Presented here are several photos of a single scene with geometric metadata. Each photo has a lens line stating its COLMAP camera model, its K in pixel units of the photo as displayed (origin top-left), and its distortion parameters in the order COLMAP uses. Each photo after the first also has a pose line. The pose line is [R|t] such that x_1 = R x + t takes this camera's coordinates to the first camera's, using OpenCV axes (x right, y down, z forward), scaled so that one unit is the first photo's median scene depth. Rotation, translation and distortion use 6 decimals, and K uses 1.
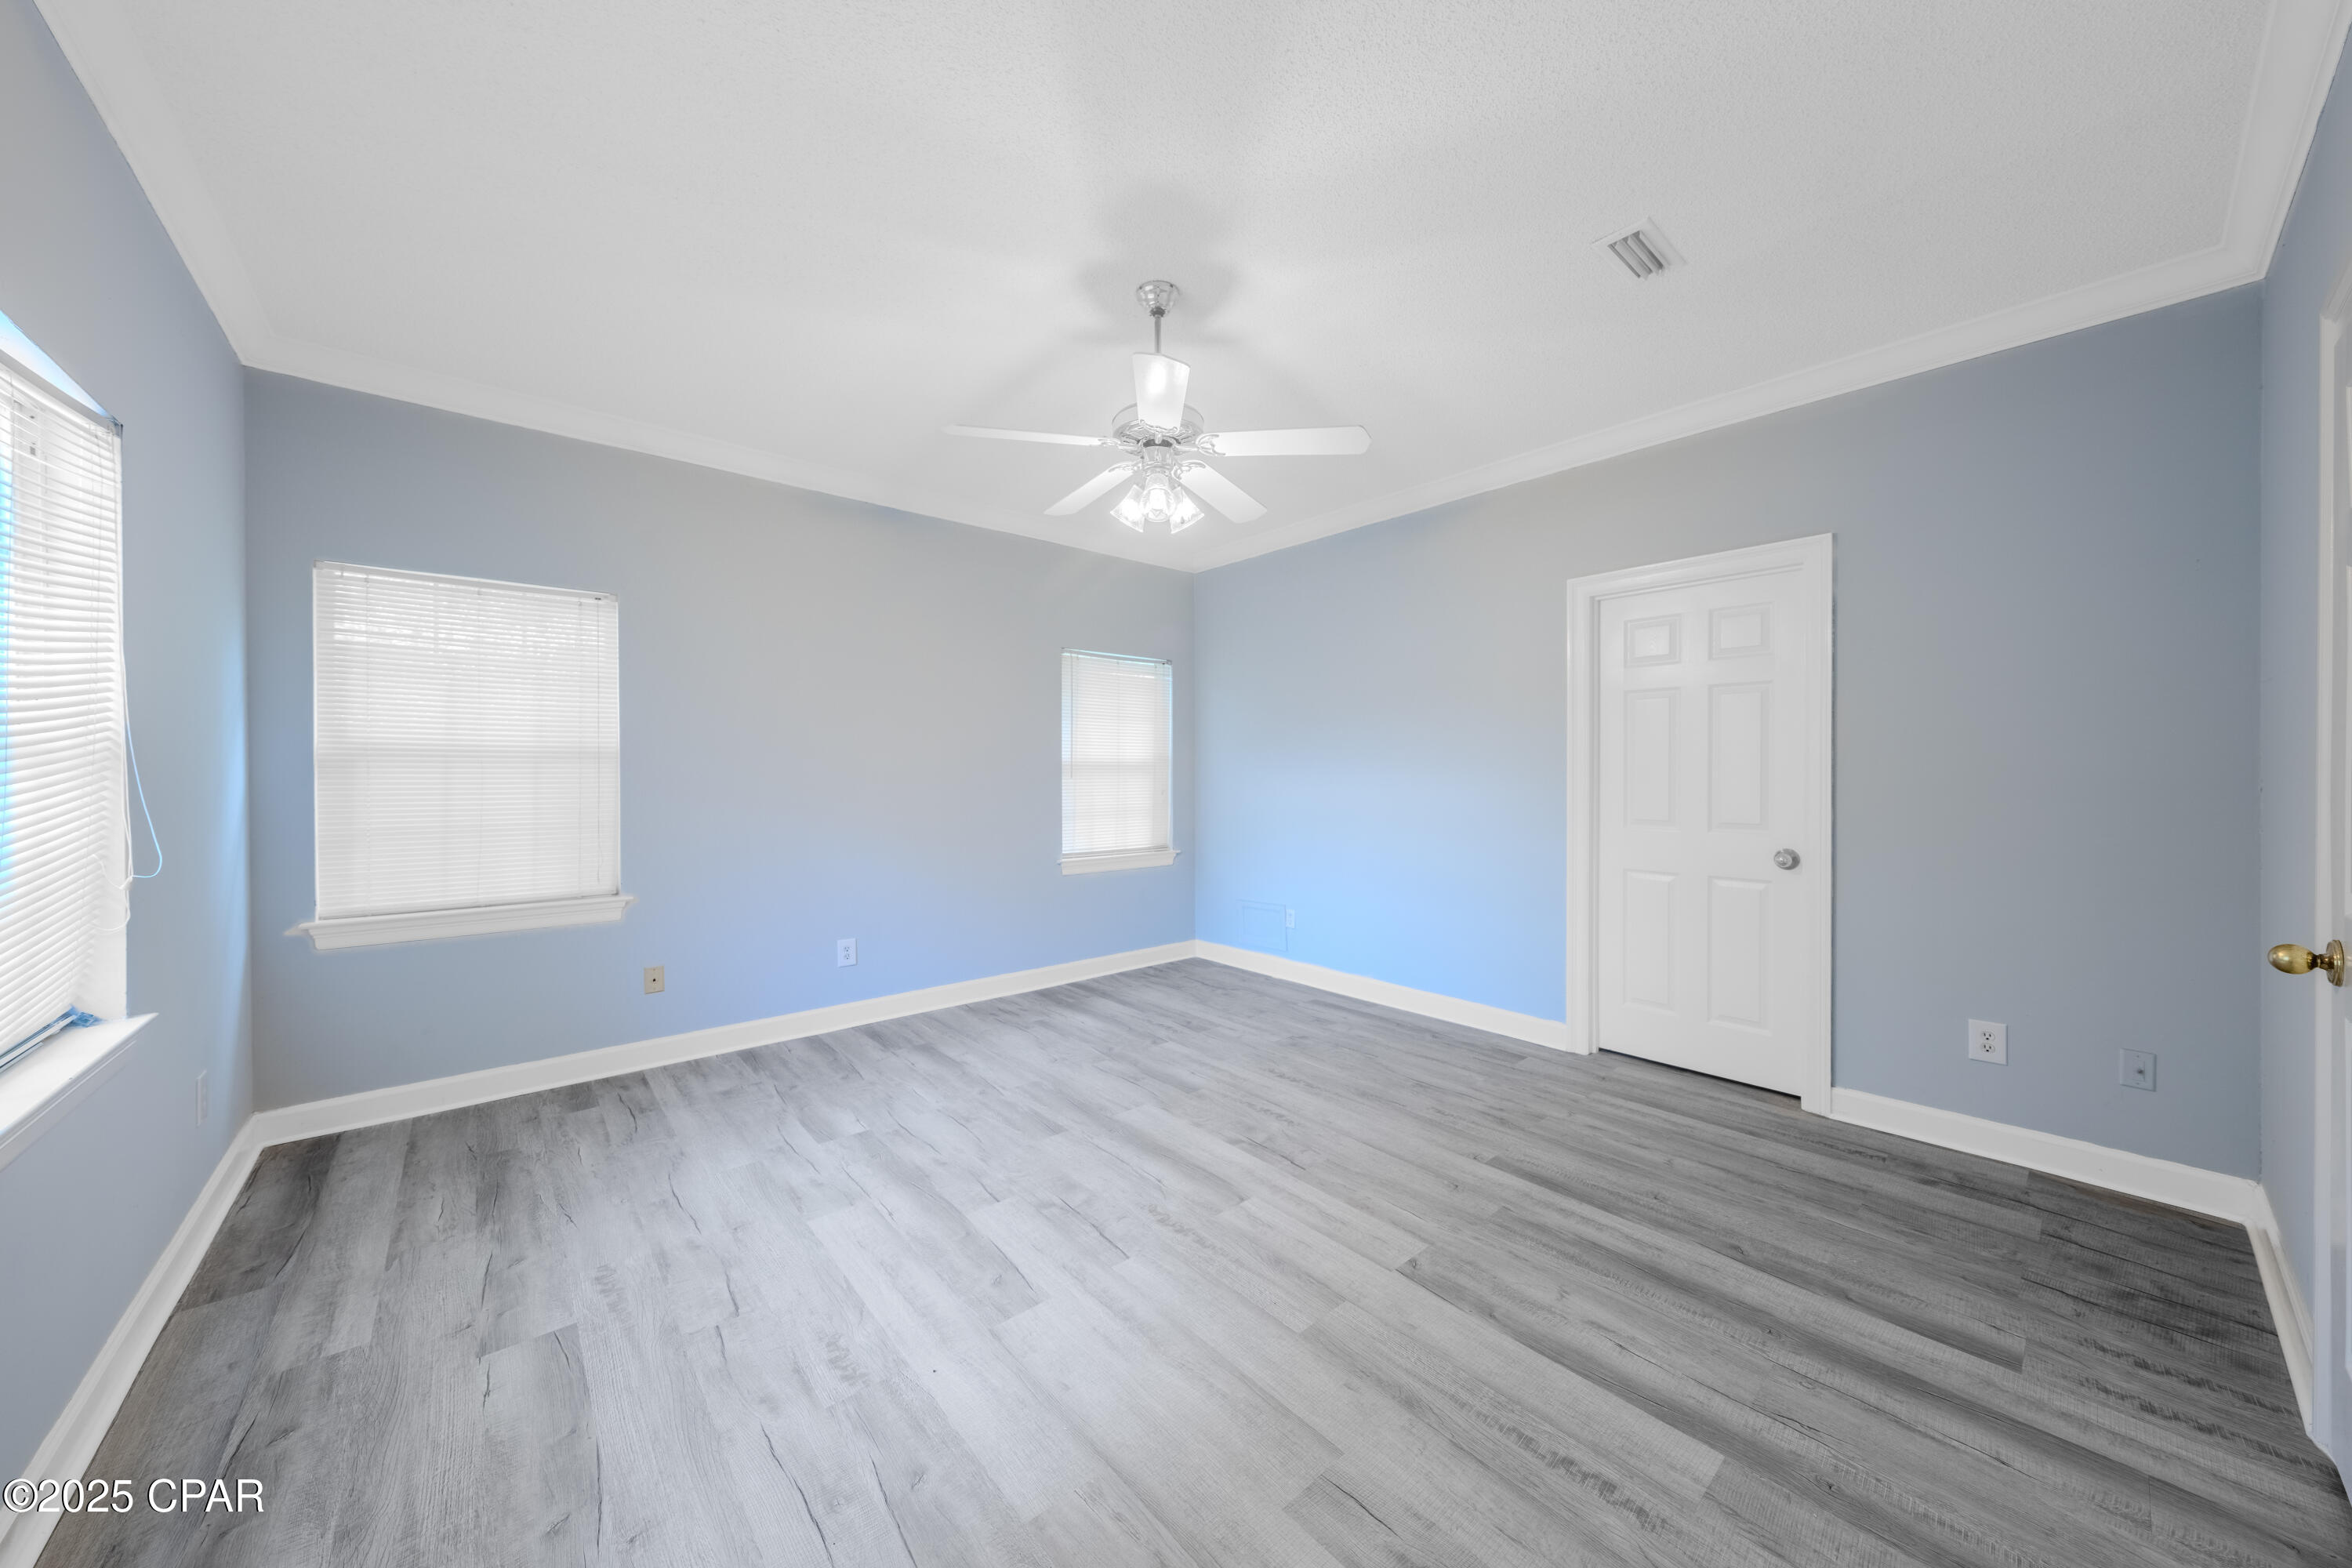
lens RADIAL K [[804.3, 0, 1180.5], [0, 804.3, 781.2], [0, 0, 1]] dist [0.001556, -0.000408]
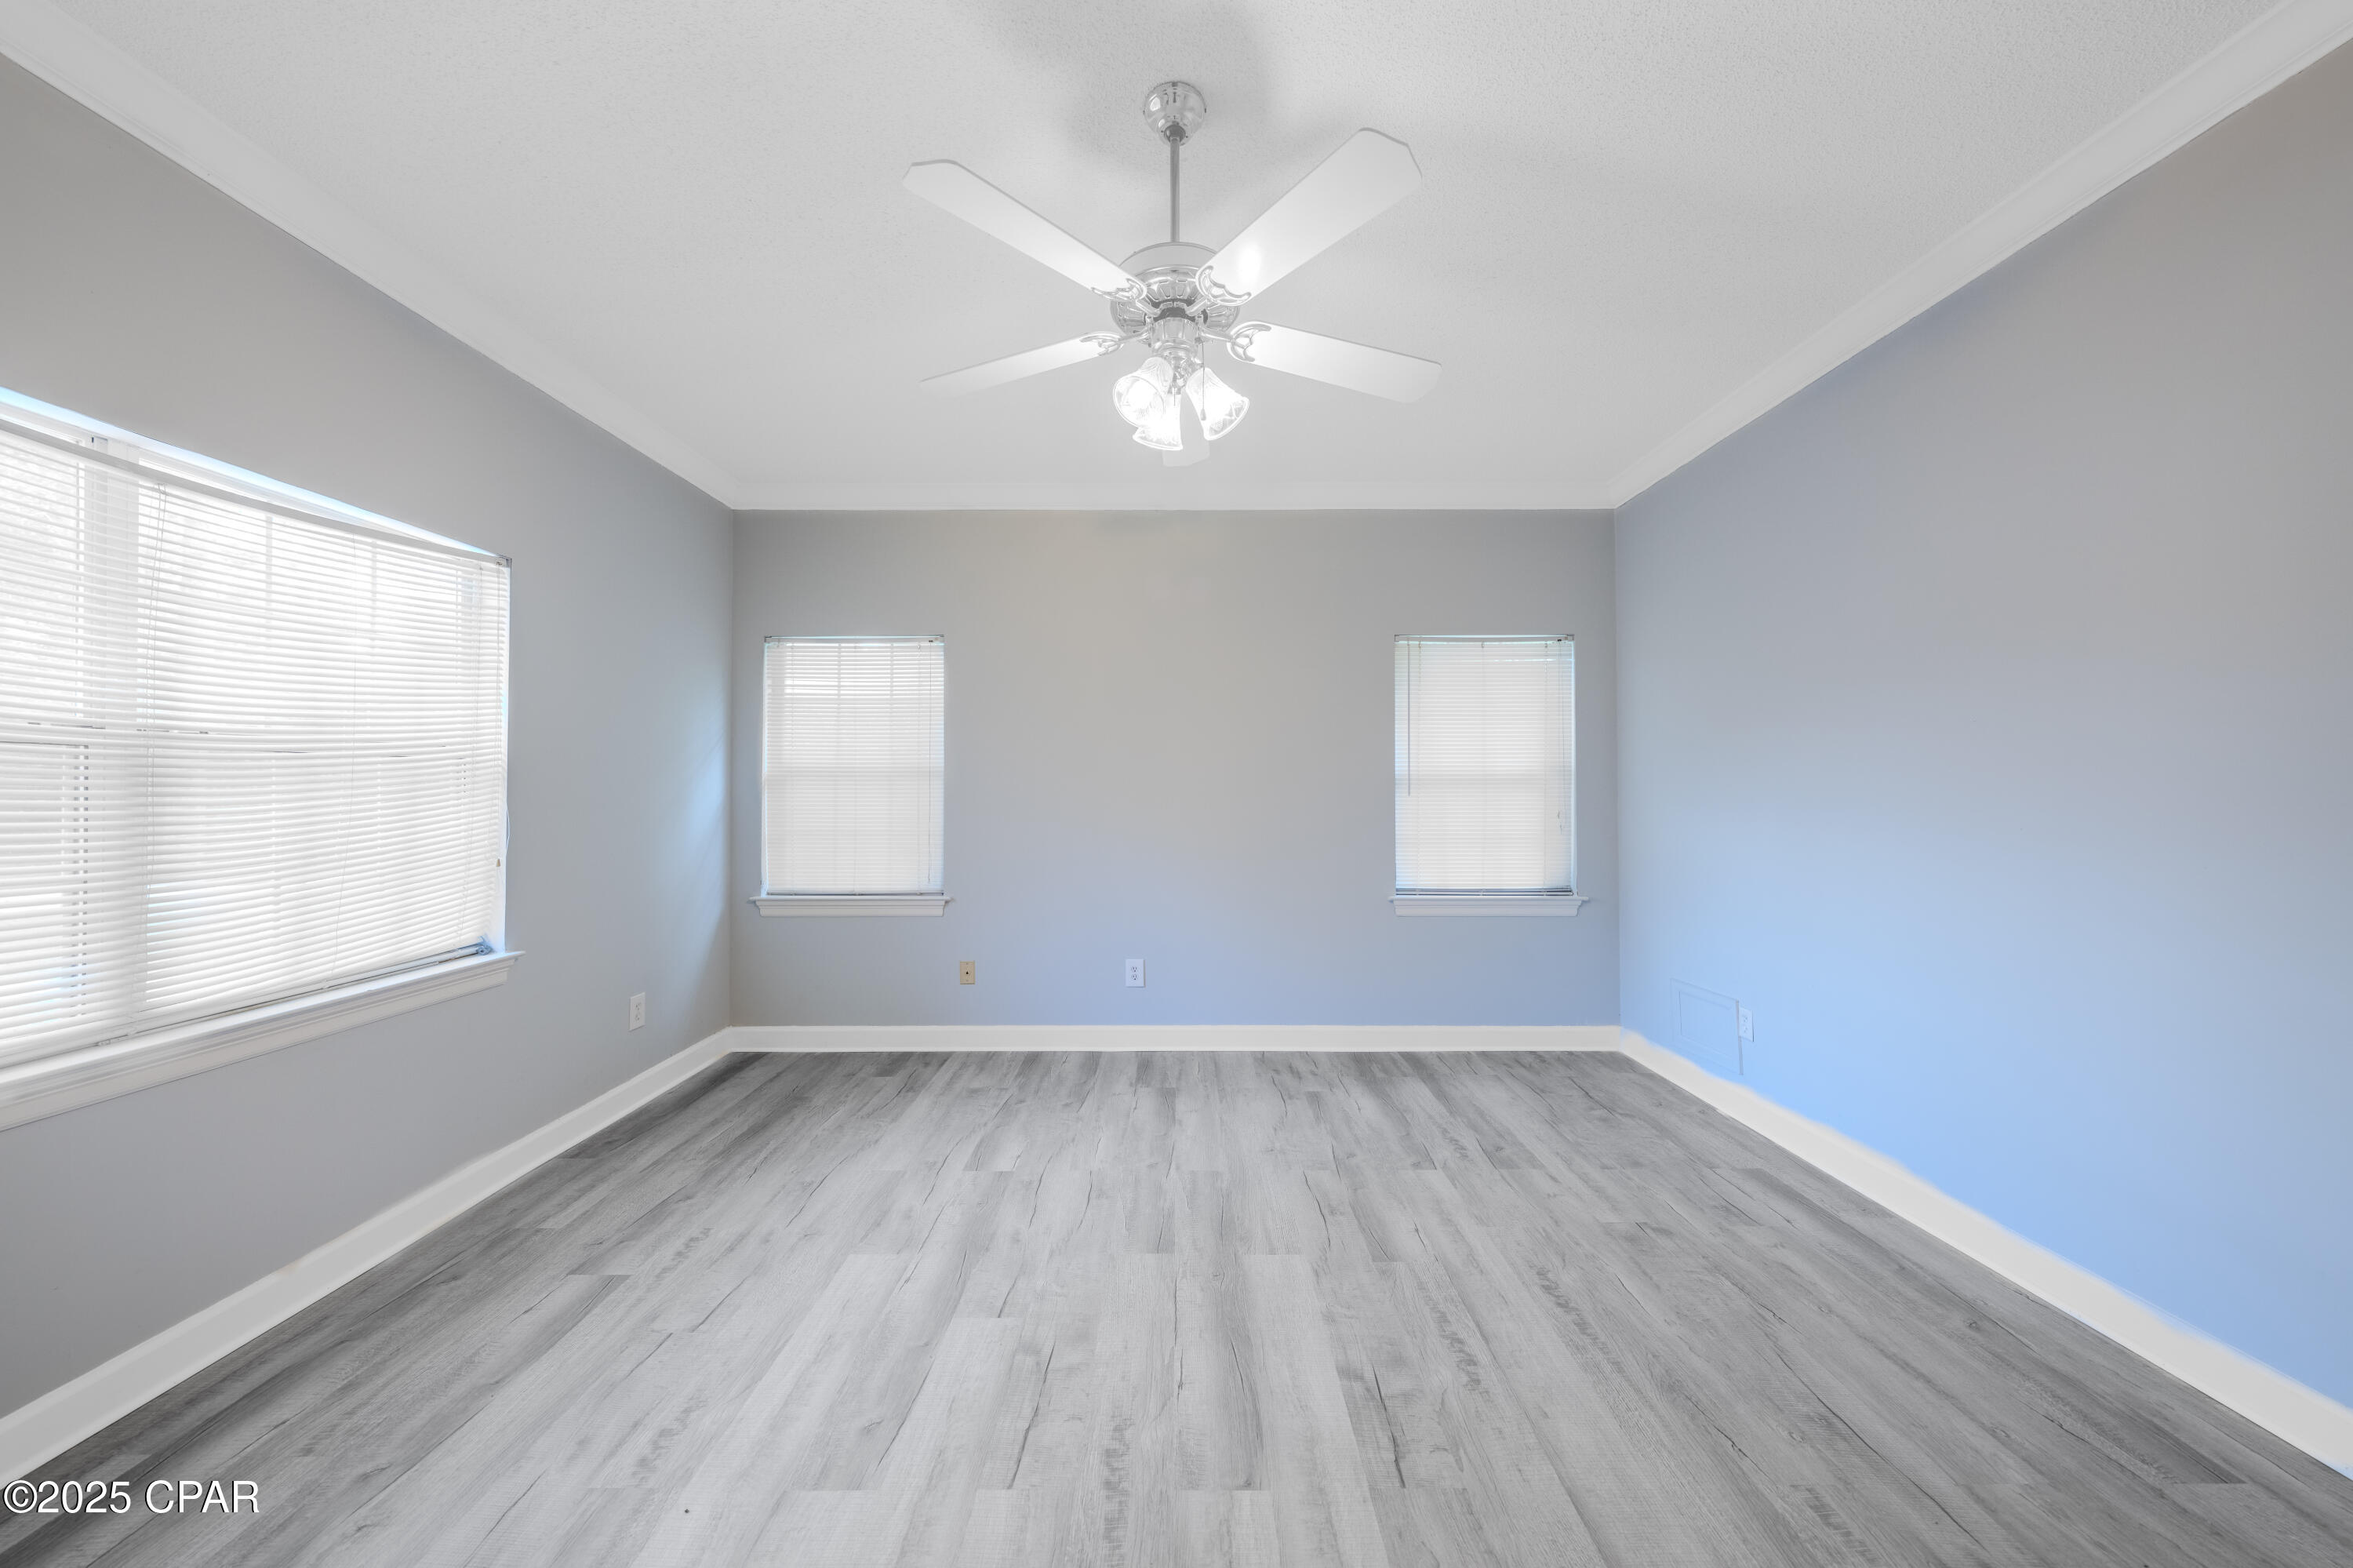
lens RADIAL K [[804.7, 0, 1173.0], [0, 804.7, 783.1], [0, 0, 1]] dist [0.001556, -0.000408]
pose [[0.753615, -0.004257, -0.657302, 0.333857], [-0.006595, 0.999880, -0.014037, -0.004968], [0.657283, 0.014913, 0.753496, 0.372676]]
